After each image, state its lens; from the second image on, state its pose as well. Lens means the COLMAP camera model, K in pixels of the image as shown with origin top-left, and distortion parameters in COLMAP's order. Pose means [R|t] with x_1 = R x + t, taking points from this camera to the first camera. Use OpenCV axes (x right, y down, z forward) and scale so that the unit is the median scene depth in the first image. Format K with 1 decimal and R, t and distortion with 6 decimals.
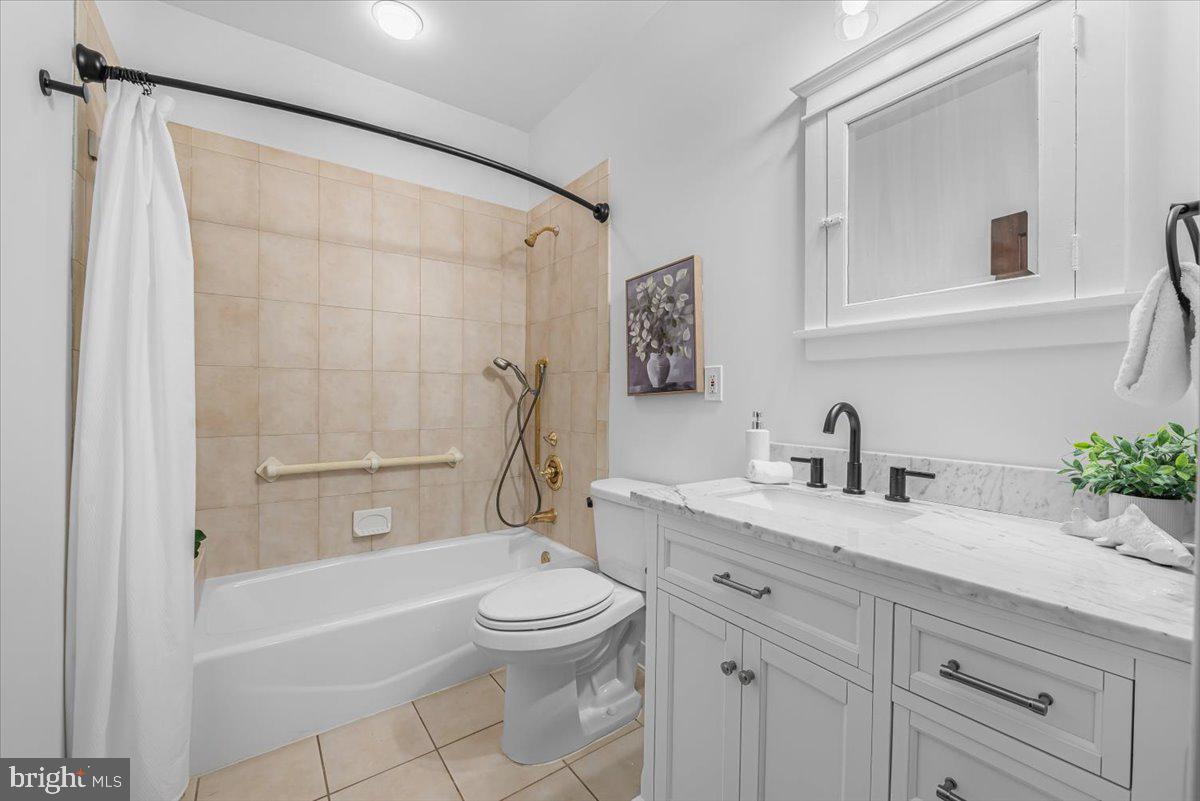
lens RADIAL K [[484.6, 0, 600.8], [0, 484.6, 402.0], [0, 0, 1]] dist [-0.000983, -0.000242]
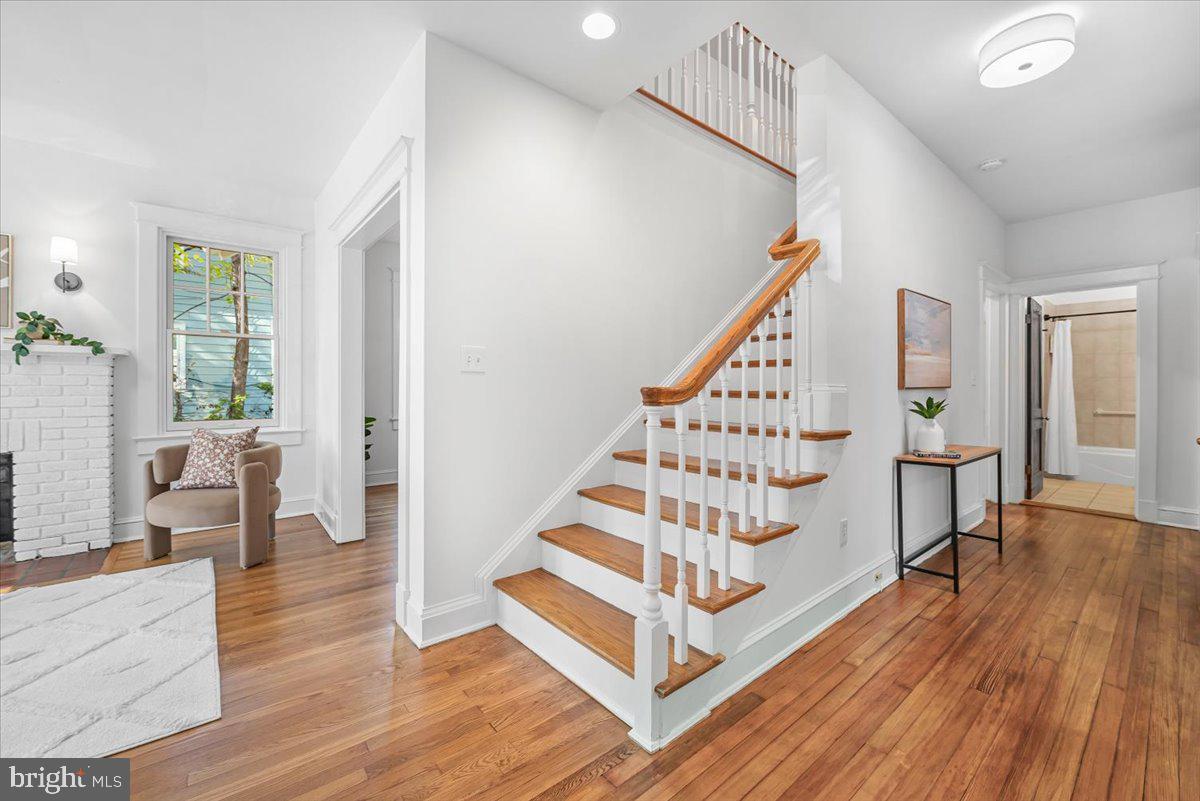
lens RADIAL K [[484.6, 0, 595.4], [0, 484.6, 388.3], [0, 0, 1]] dist [-0.000983, -0.000242]
pose [[0.059829, 0.003908, -0.998201, 1.987714], [-0.005194, 0.999980, 0.003603, 0.002334], [0.998195, 0.004969, 0.059848, -2.139742]]
